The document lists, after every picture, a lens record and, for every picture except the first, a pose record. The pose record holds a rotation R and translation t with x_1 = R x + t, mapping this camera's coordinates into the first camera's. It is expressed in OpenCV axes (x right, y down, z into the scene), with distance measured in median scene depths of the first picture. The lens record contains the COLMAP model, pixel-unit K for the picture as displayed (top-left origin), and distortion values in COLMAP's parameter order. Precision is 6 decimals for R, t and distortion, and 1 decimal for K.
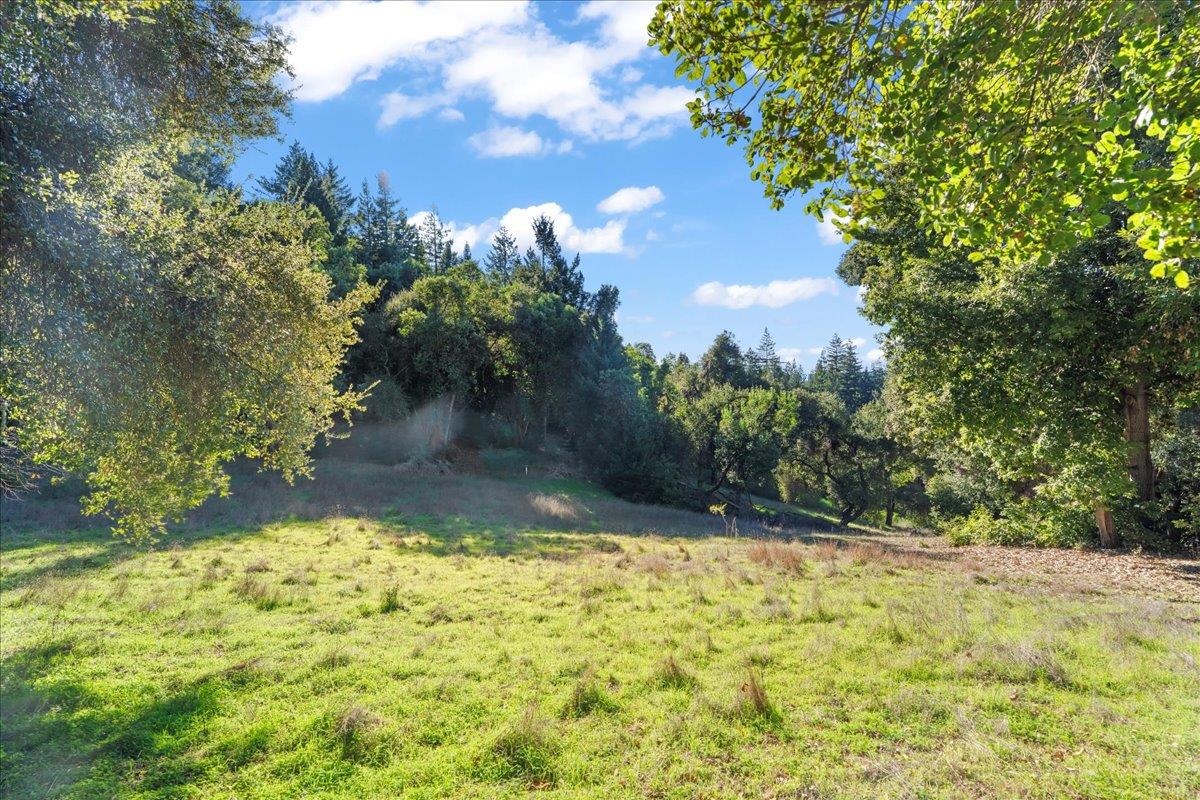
lens RADIAL K [[538.6, 0, 617.4], [0, 538.6, 402.0], [0, 0, 1]] dist [-0.002576, 0.000009]
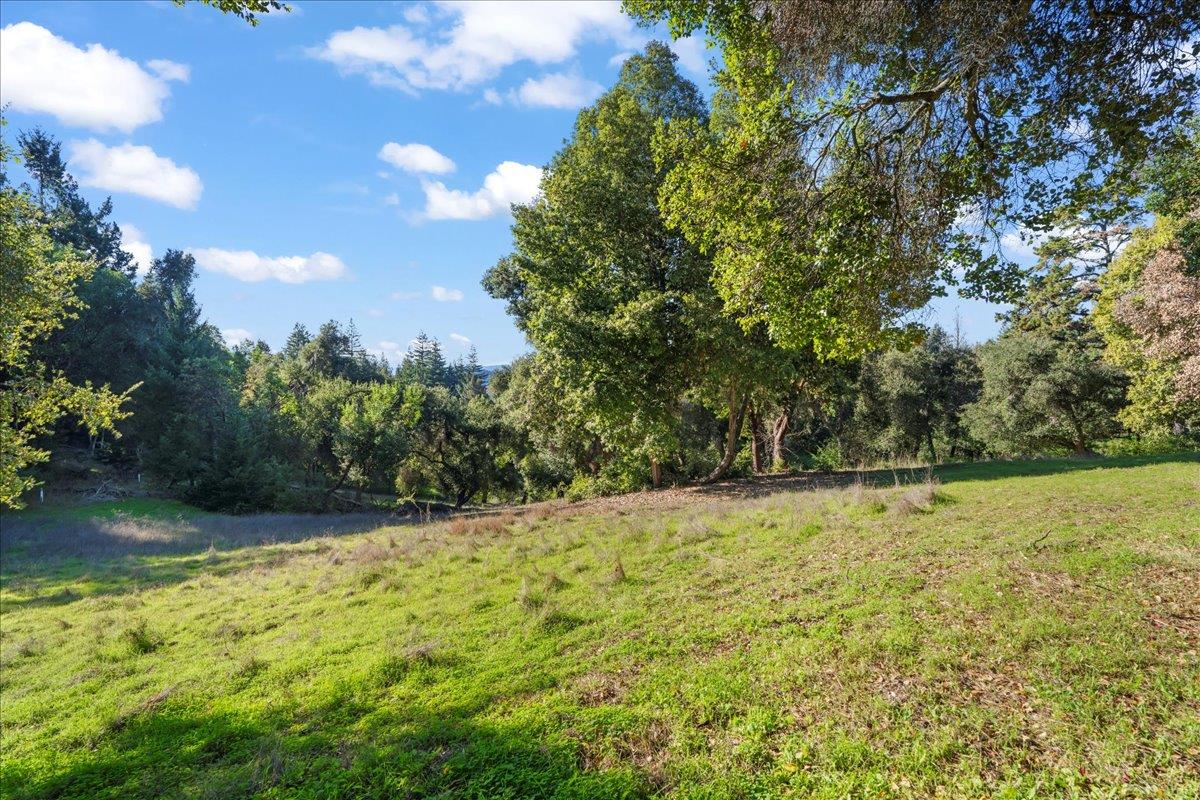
lens RADIAL K [[538.6, 0, 617.4], [0, 538.6, 402.0], [0, 0, 1]] dist [-0.002576, 0.000009]
pose [[0.720480, -0.013477, 0.693345, -0.110281], [0.005100, 0.999887, 0.014137, -0.001432], [-0.693457, -0.006649, 0.720468, -0.025067]]
